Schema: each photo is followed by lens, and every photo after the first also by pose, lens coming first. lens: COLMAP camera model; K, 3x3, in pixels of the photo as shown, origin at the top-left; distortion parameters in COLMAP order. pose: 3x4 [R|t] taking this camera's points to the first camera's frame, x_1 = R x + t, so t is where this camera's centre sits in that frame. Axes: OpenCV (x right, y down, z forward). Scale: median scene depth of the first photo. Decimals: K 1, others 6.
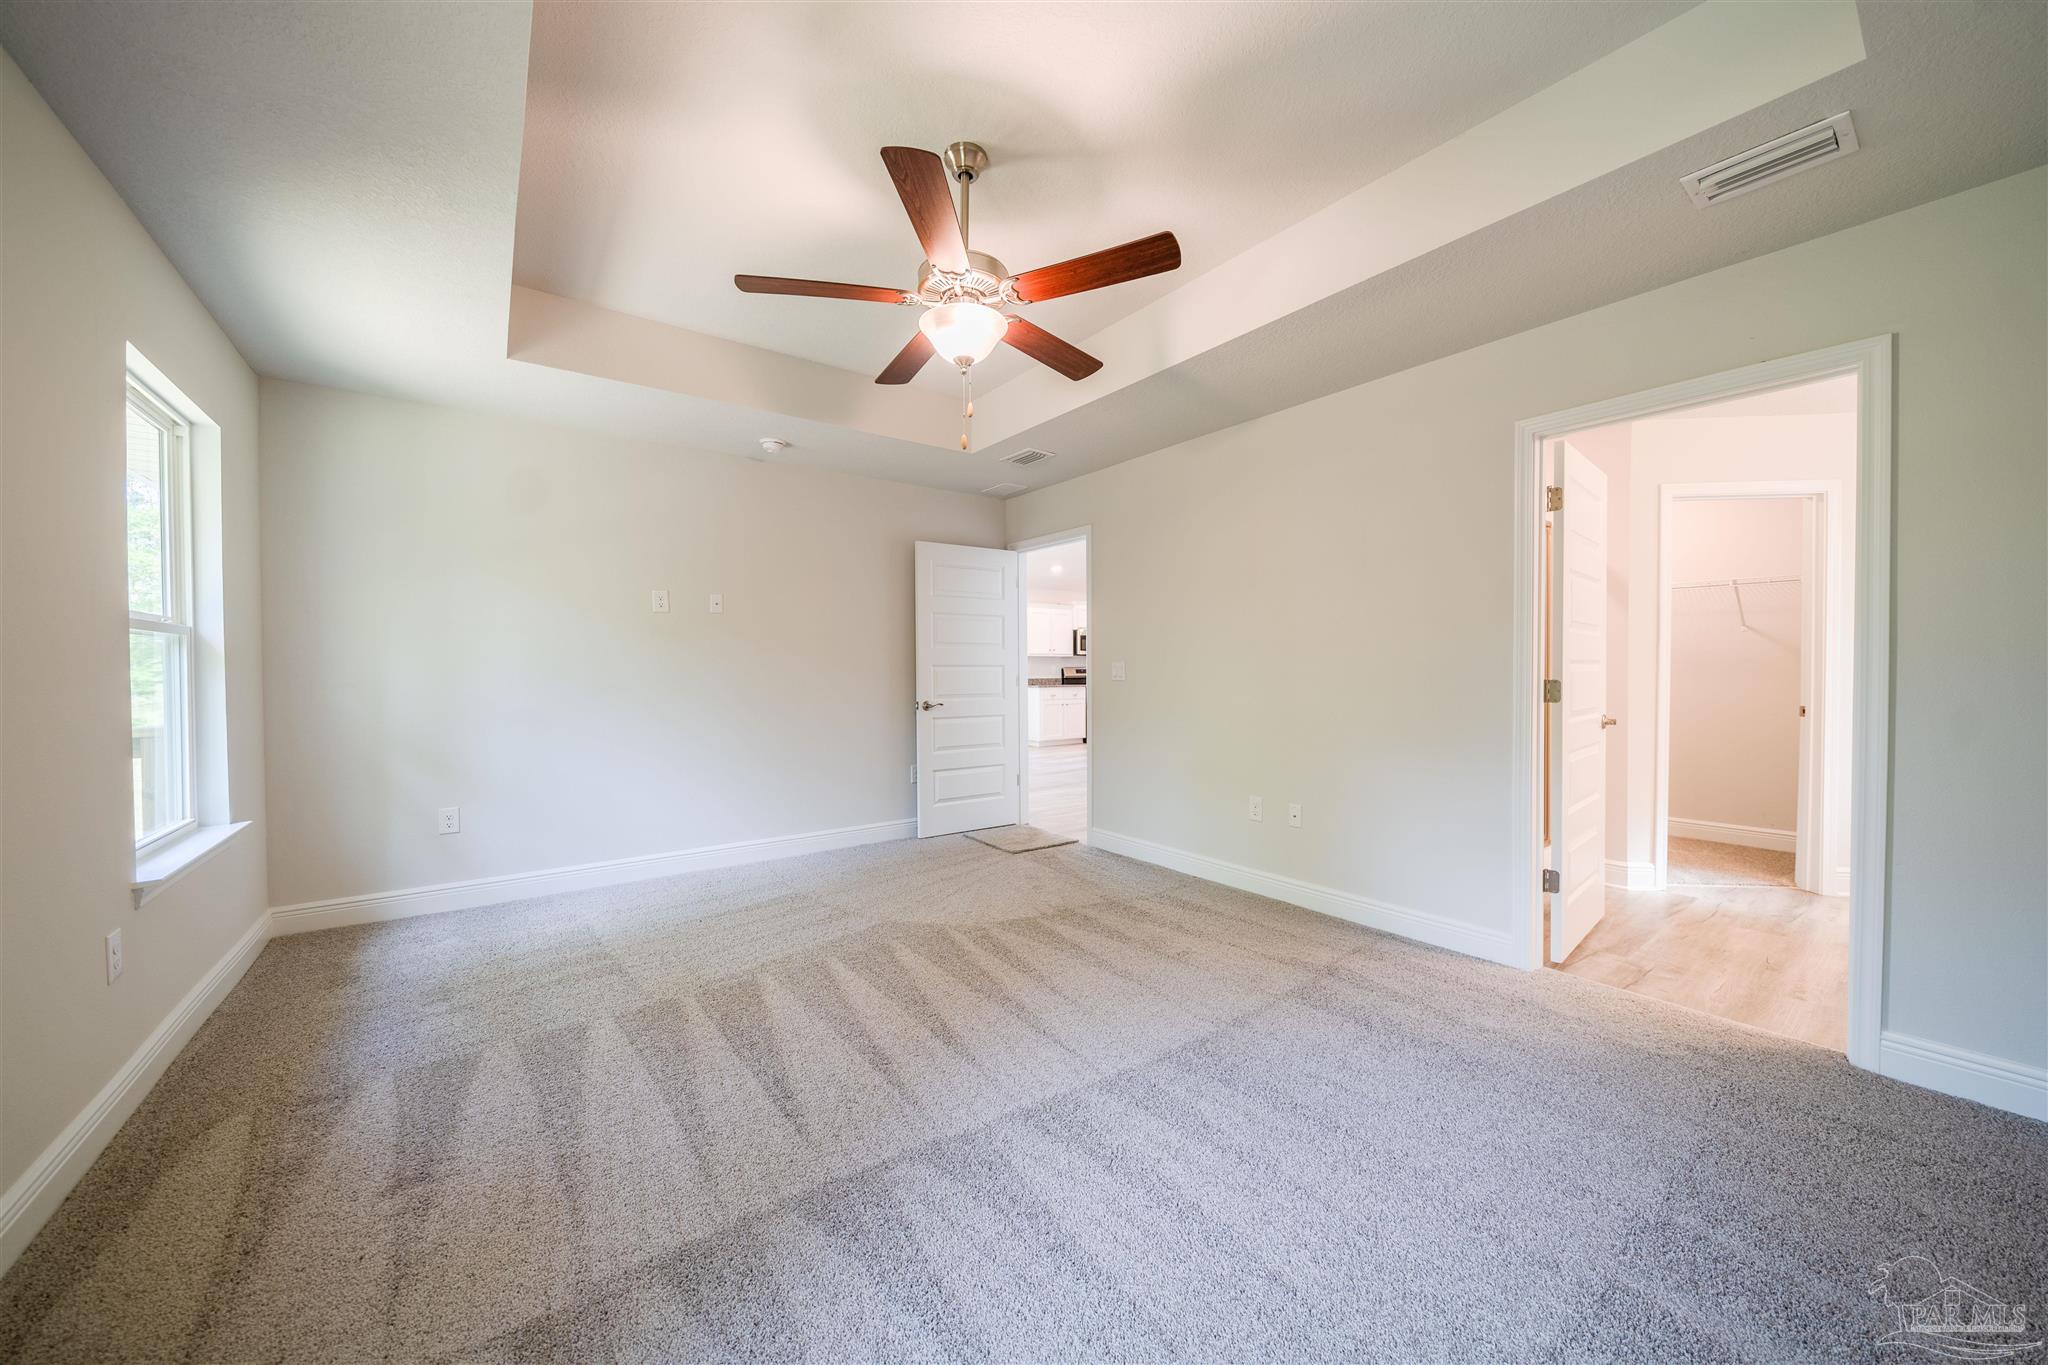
lens RADIAL K [[720.8, 0, 1024.0], [0, 720.8, 682.5], [0, 0, 1]] dist [-0.008407, 0.000002]
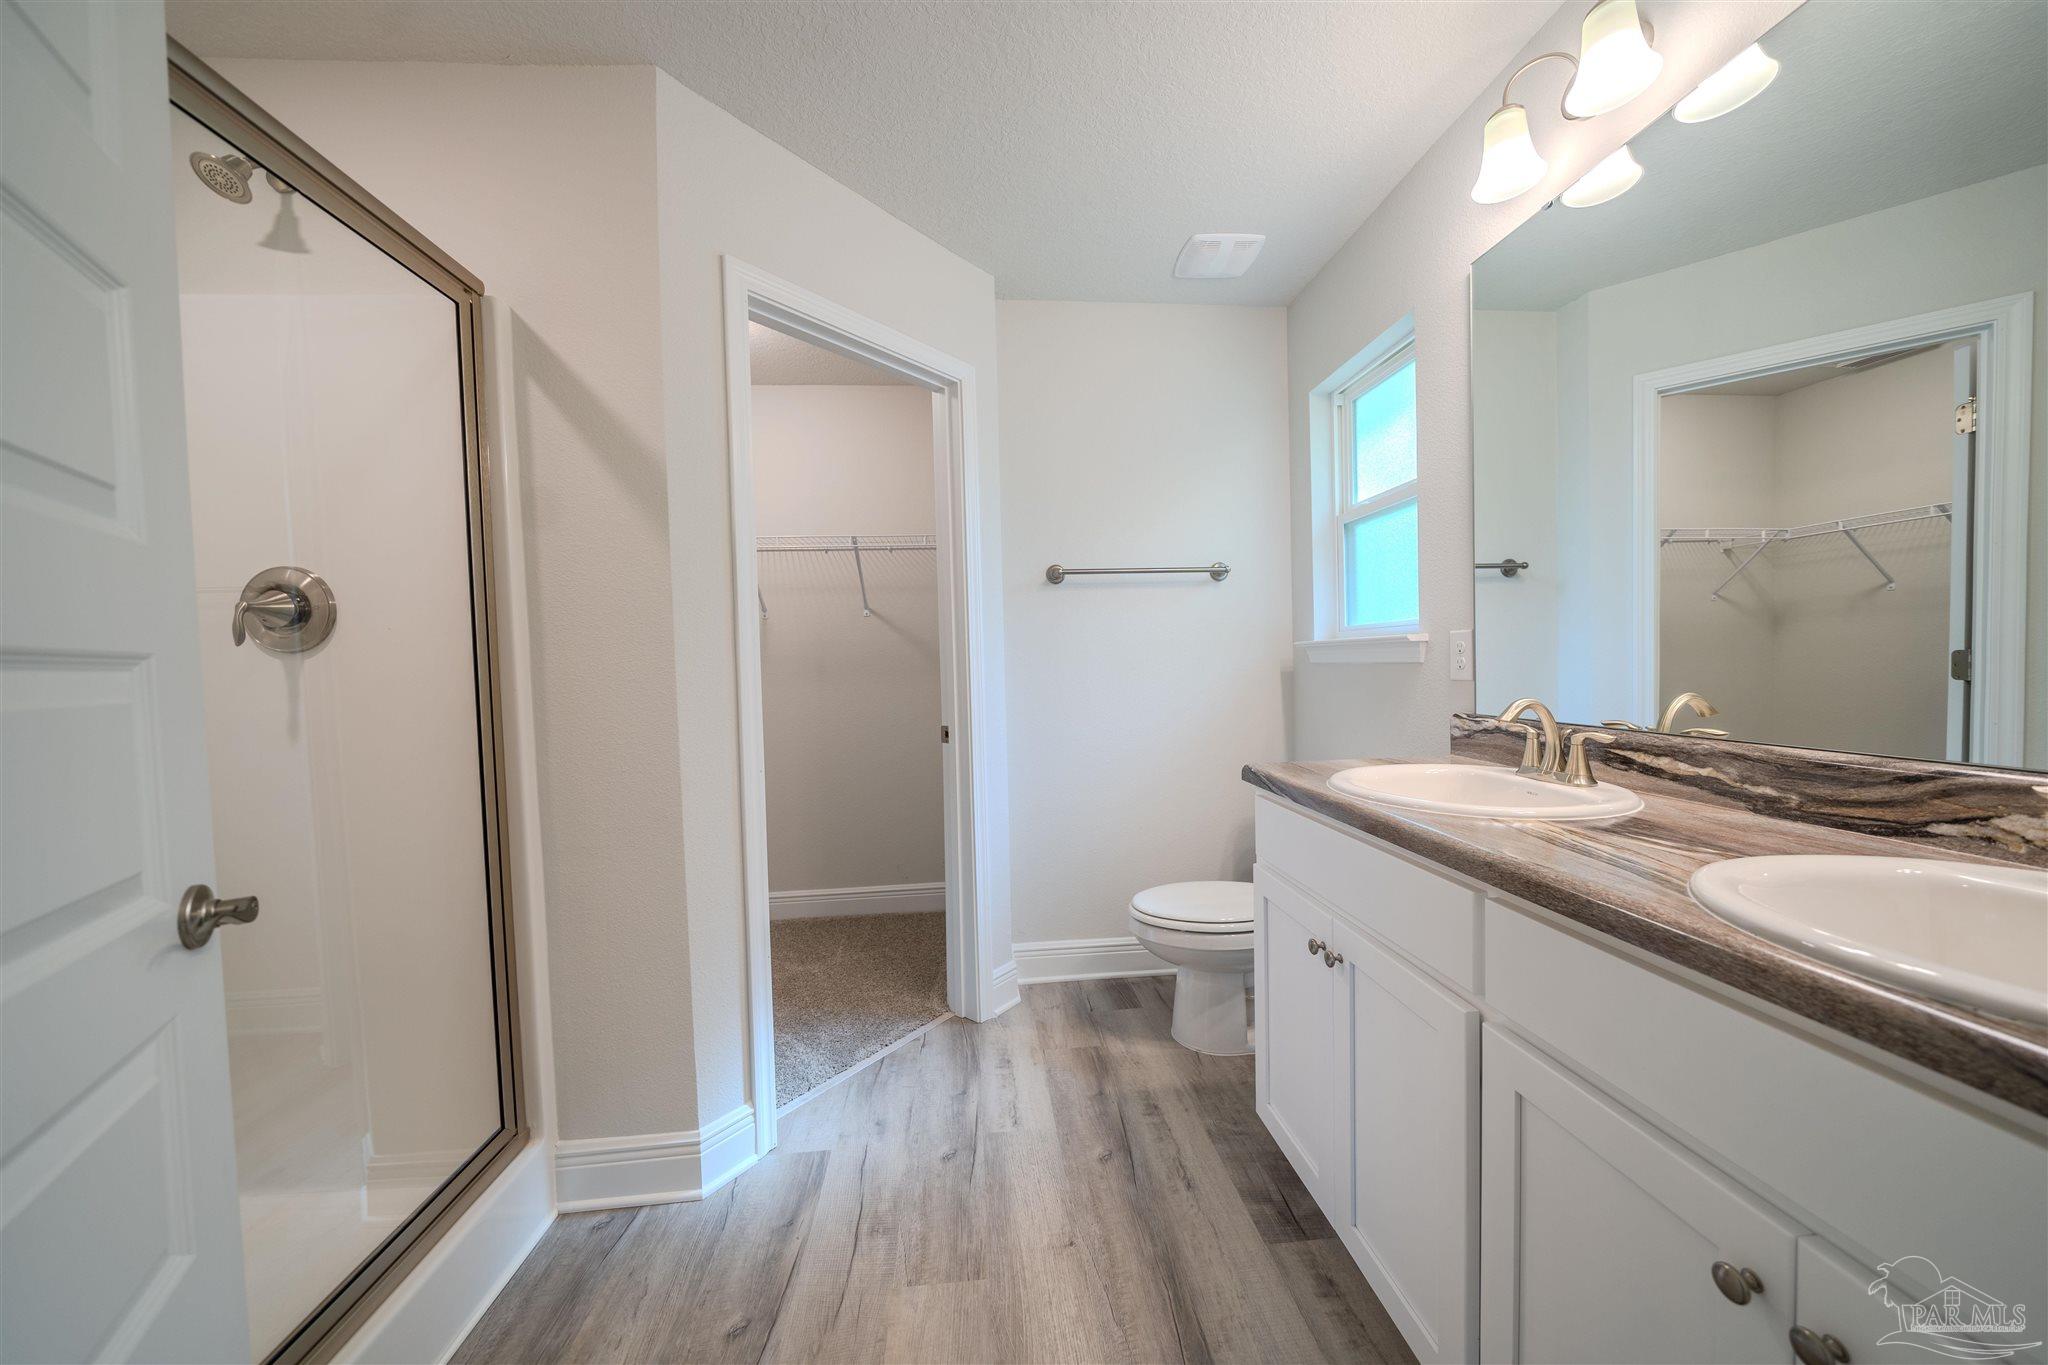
lens RADIAL K [[720.8, 0, 1024.0], [0, 720.8, 682.5], [0, 0, 1]] dist [-0.008407, 0.000002]
pose [[0.525988, -0.036885, 0.849692, 0.598733], [0.039209, 0.999049, 0.019097, -0.014148], [-0.849587, 0.023271, 0.526934, 0.613226]]
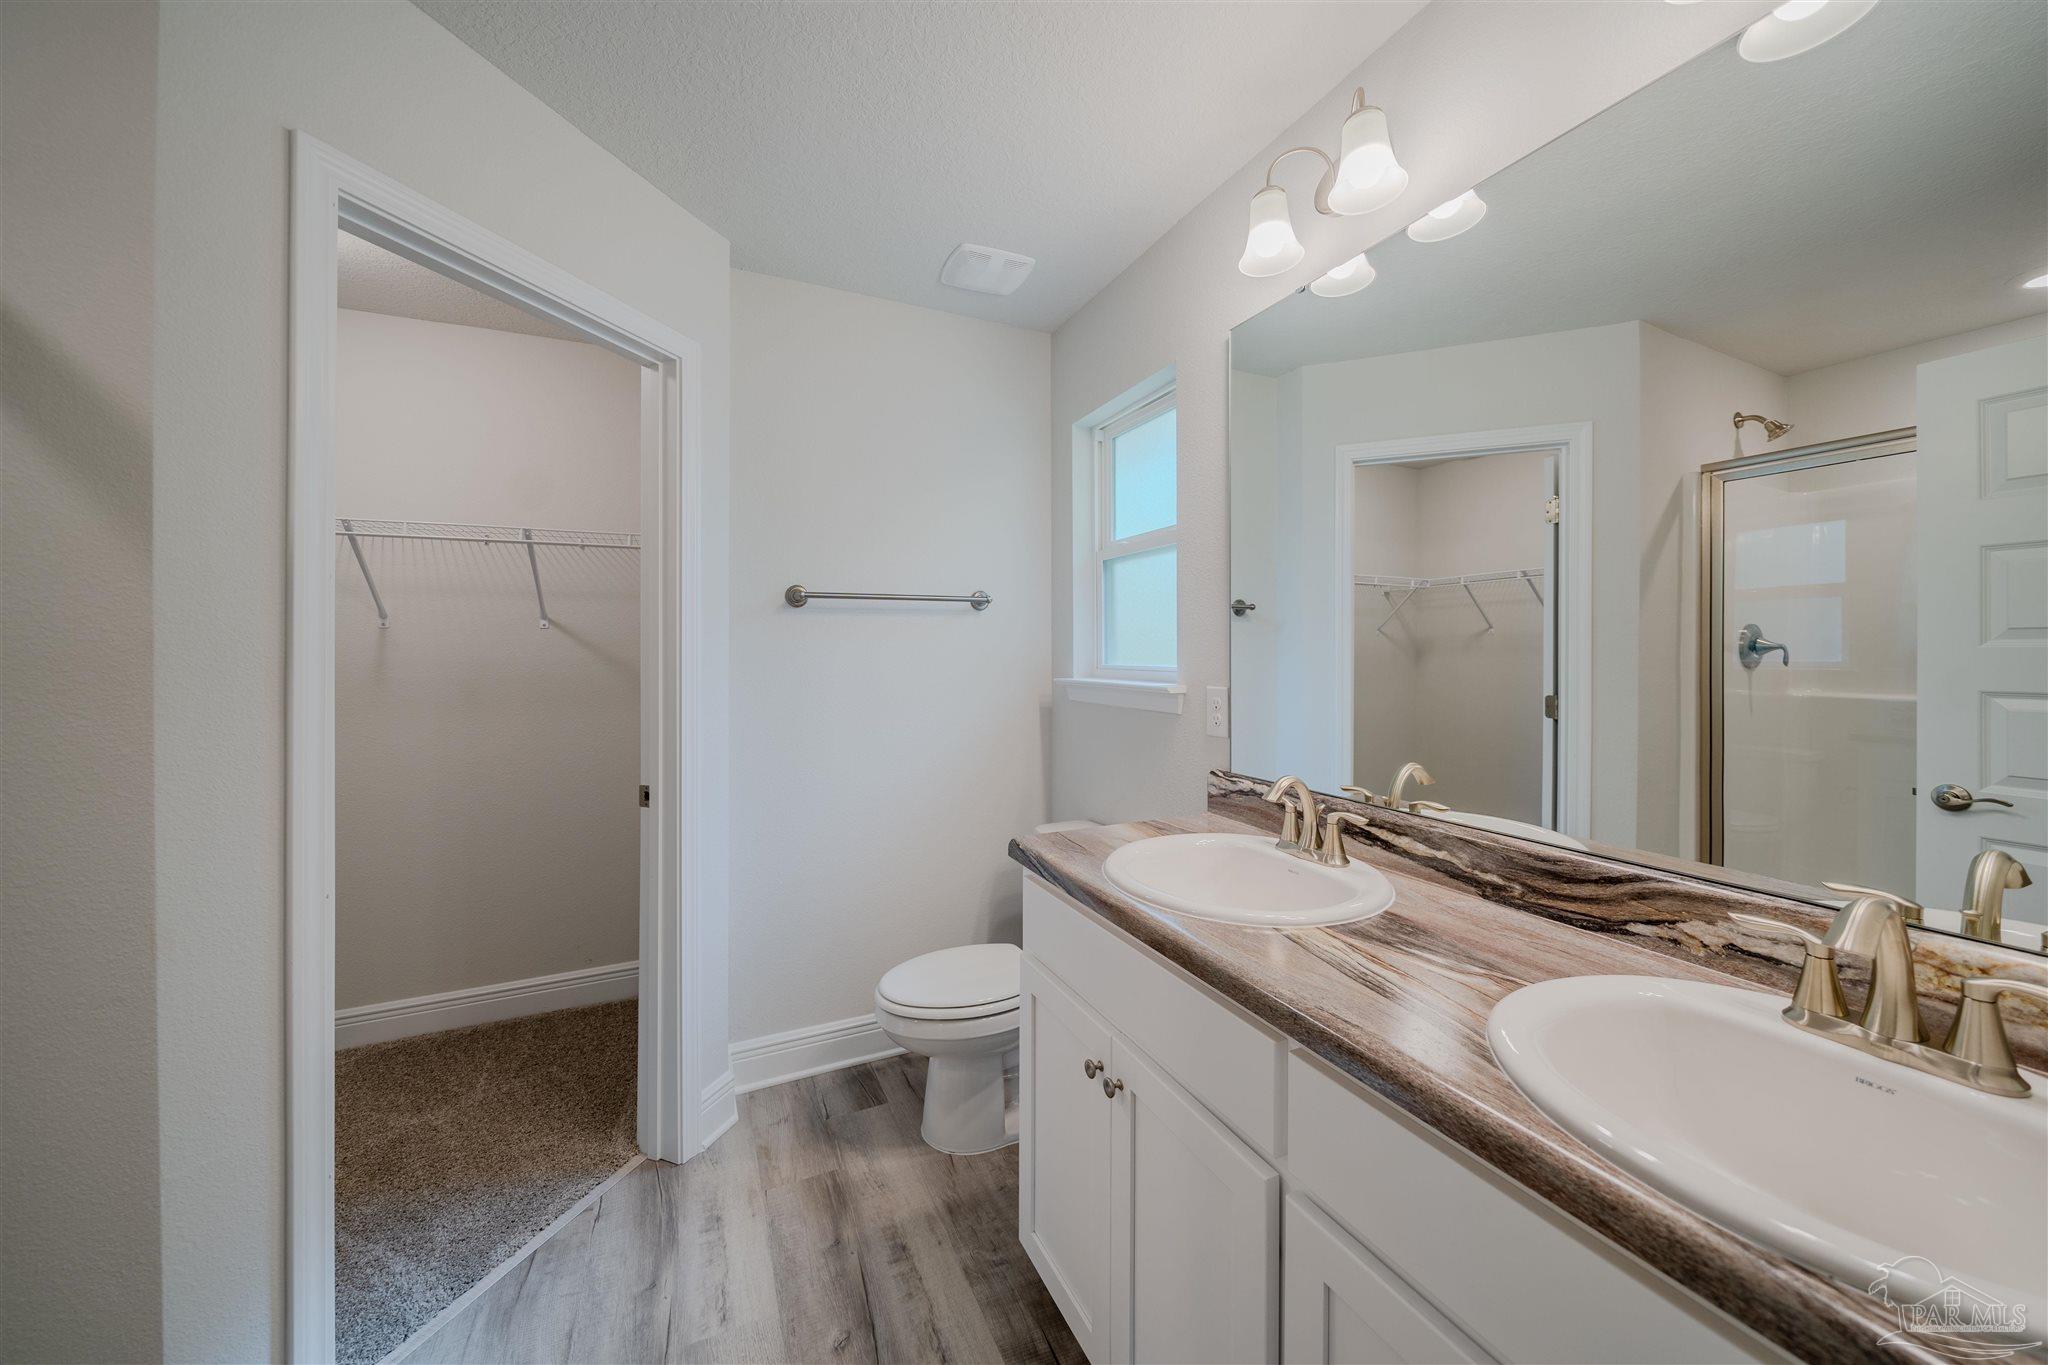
lens RADIAL K [[732.7, 0, 1025.3], [0, 732.7, 646.5], [0, 0, 1]] dist [-0.008550, 0.000041]
pose [[0.205486, 0.004041, 0.978652, 0.656899], [0.015276, 0.999856, -0.007336, -0.054994], [-0.978541, 0.016457, 0.205395, 0.642873]]
